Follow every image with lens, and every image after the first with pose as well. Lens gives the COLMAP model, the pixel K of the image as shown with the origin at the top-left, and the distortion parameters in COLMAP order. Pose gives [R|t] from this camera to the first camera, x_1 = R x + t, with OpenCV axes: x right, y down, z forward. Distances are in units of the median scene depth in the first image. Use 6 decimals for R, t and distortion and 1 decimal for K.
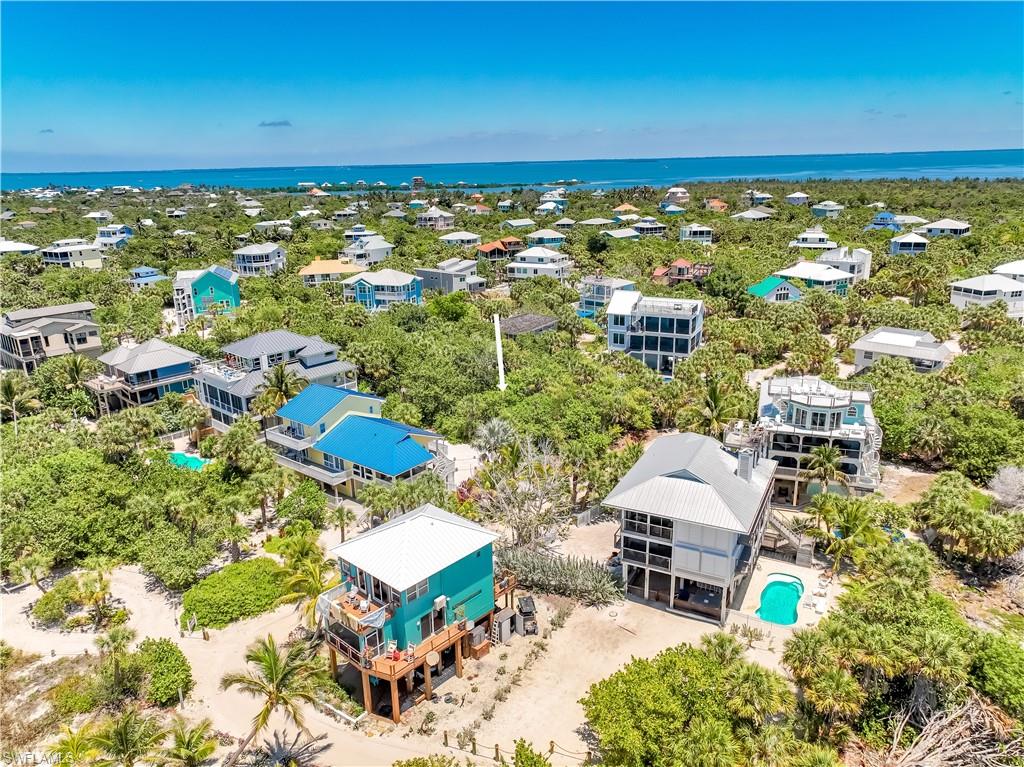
lens RADIAL K [[720.5, 0, 513.5], [0, 720.5, 384.0], [0, 0, 1]] dist [-0.002353, 0.020795]
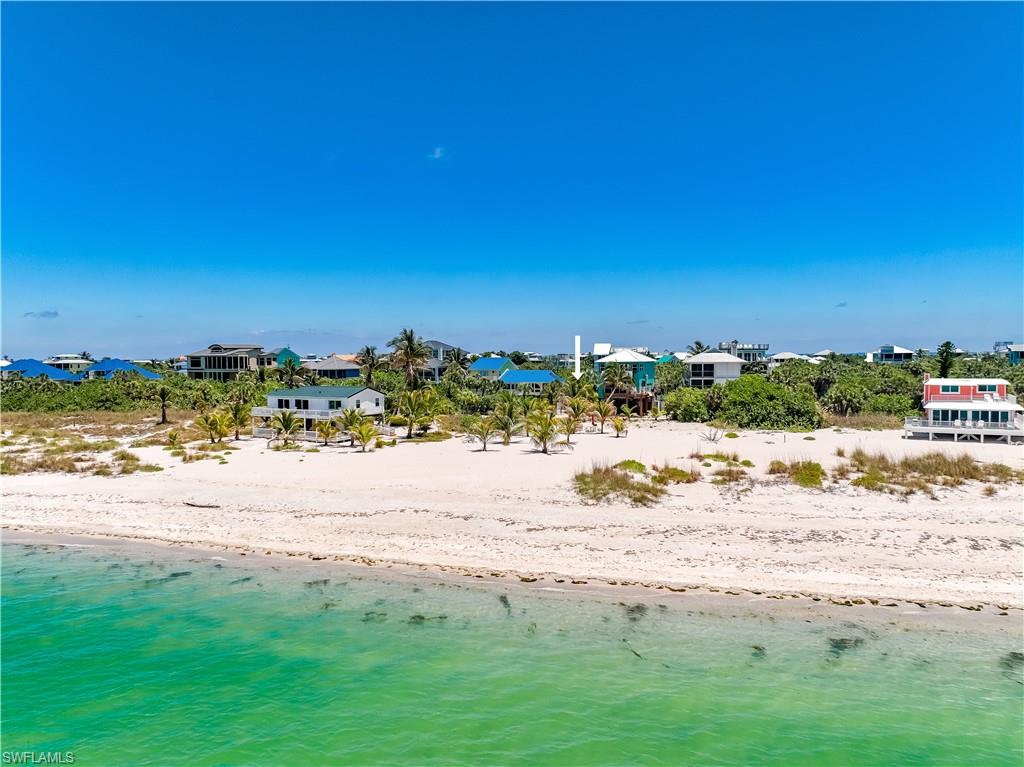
lens RADIAL K [[720.5, 0, 513.5], [0, 720.5, 384.0], [0, 0, 1]] dist [-0.002353, 0.020795]
pose [[0.965251, 0.003496, 0.261301, -0.481172], [0.065654, 0.964596, -0.255430, 0.377359], [-0.252943, 0.263709, 0.930848, -0.471984]]
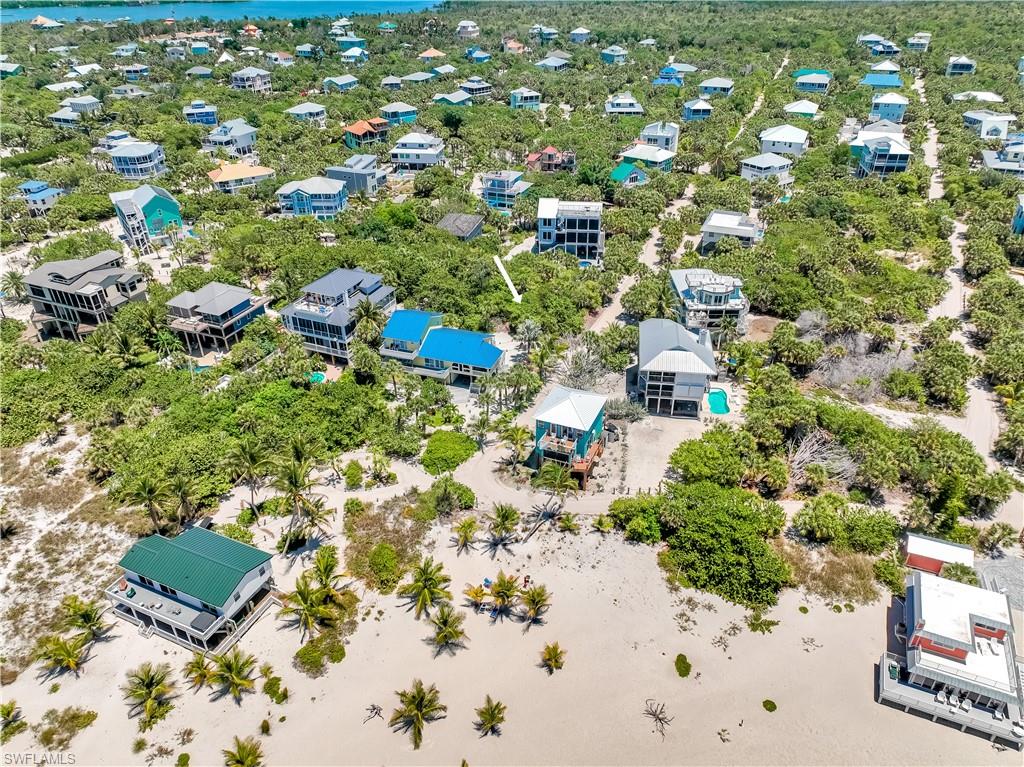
lens RADIAL K [[720.5, 0, 513.5], [0, 720.5, 384.0], [0, 0, 1]] dist [-0.002353, 0.020795]
pose [[0.944883, -0.163815, 0.283479, -0.354804], [0.089303, 0.961949, 0.258222, -0.152847], [-0.314993, -0.218675, 0.923559, -0.315686]]
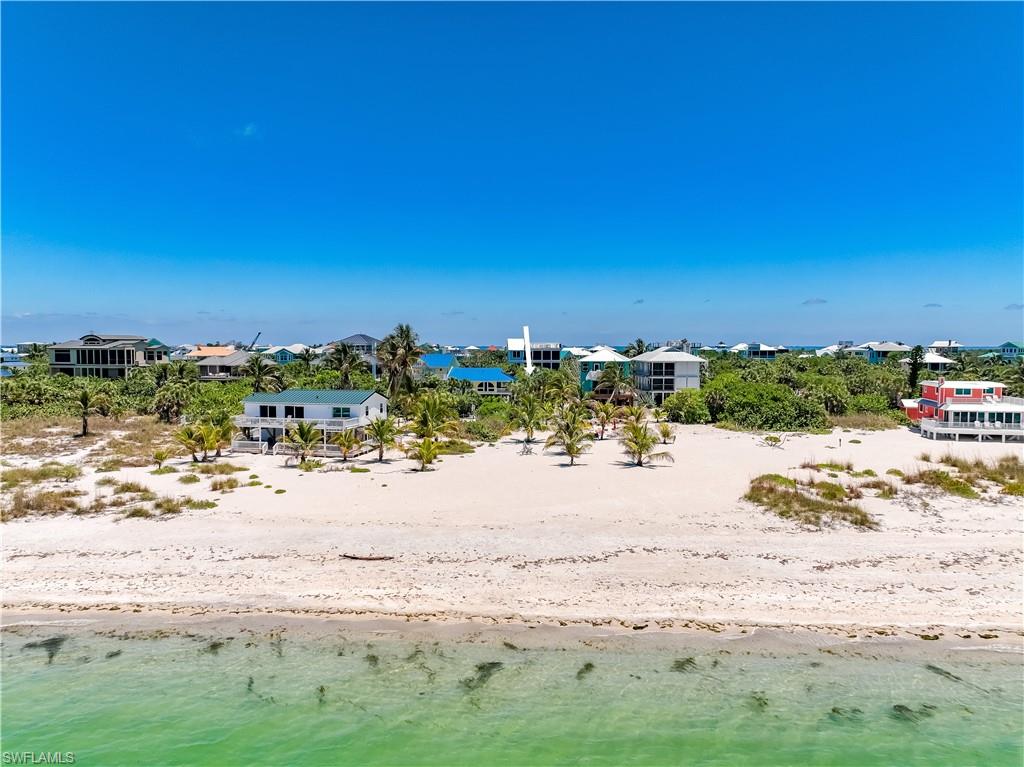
lens RADIAL K [[720.5, 0, 513.5], [0, 720.5, 384.0], [0, 0, 1]] dist [-0.002353, 0.020795]
pose [[0.867159, -0.002871, 0.498023, -0.663215], [0.128257, 0.967542, -0.217744, 0.326611], [-0.481233, 0.252694, 0.839381, -0.332444]]
